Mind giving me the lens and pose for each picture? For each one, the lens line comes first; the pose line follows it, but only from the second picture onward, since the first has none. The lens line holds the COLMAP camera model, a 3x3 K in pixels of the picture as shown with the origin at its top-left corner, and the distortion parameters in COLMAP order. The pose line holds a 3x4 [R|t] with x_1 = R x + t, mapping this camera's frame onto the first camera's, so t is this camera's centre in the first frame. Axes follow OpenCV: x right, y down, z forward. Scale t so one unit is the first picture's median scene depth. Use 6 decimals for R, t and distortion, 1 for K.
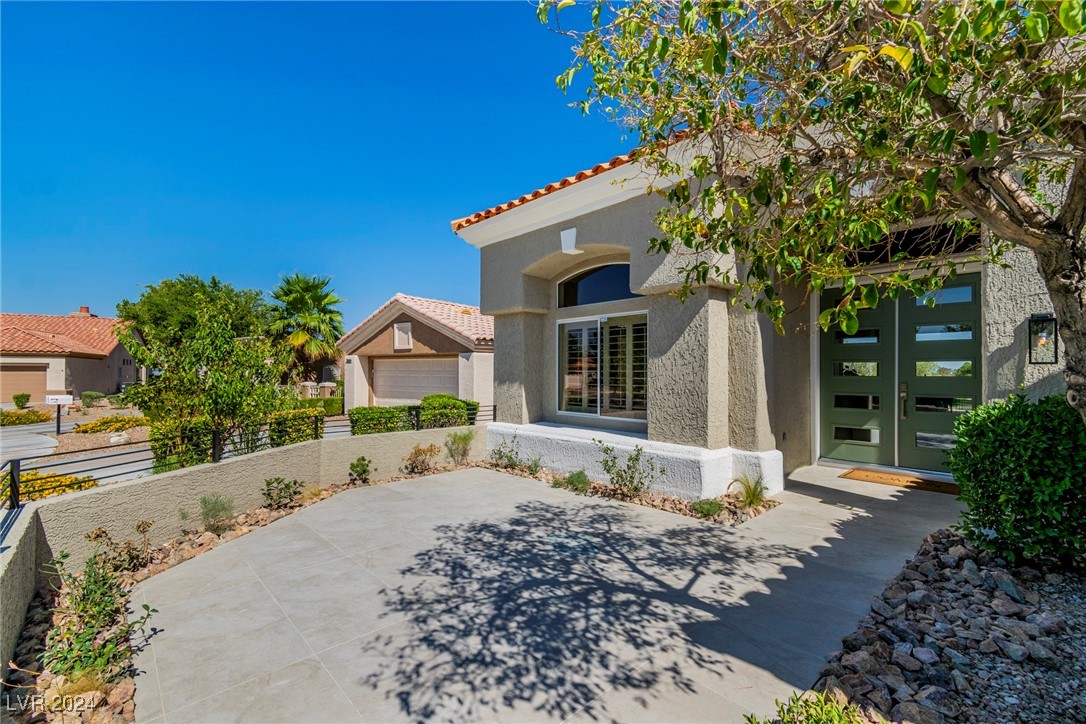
lens RADIAL K [[482.1, 0, 541.3], [0, 482.1, 366.8], [0, 0, 1]] dist [0.010580, -0.003504]
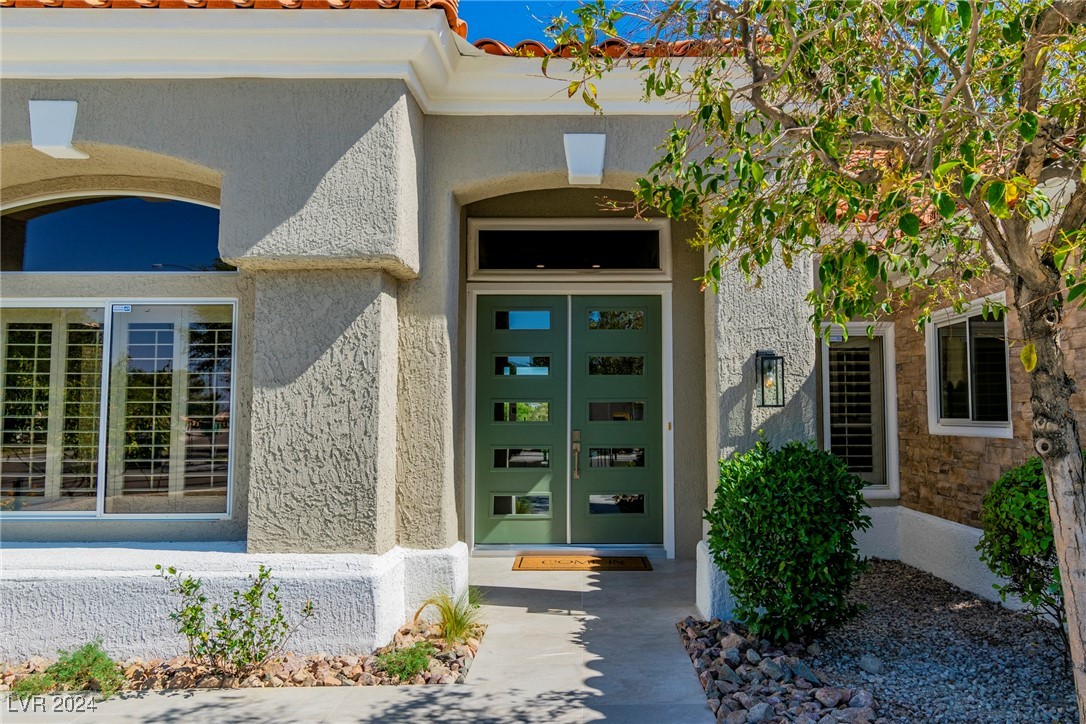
lens RADIAL K [[801.0, 0, 577.3], [0, 801.0, 358.6], [0, 0, 1]] dist [0.013872, -0.012935]
pose [[0.667869, 0.046923, 0.742798, -0.201339], [-0.002713, 0.998157, -0.060616, -0.002676], [-0.744274, 0.038469, 0.666766, 0.184556]]
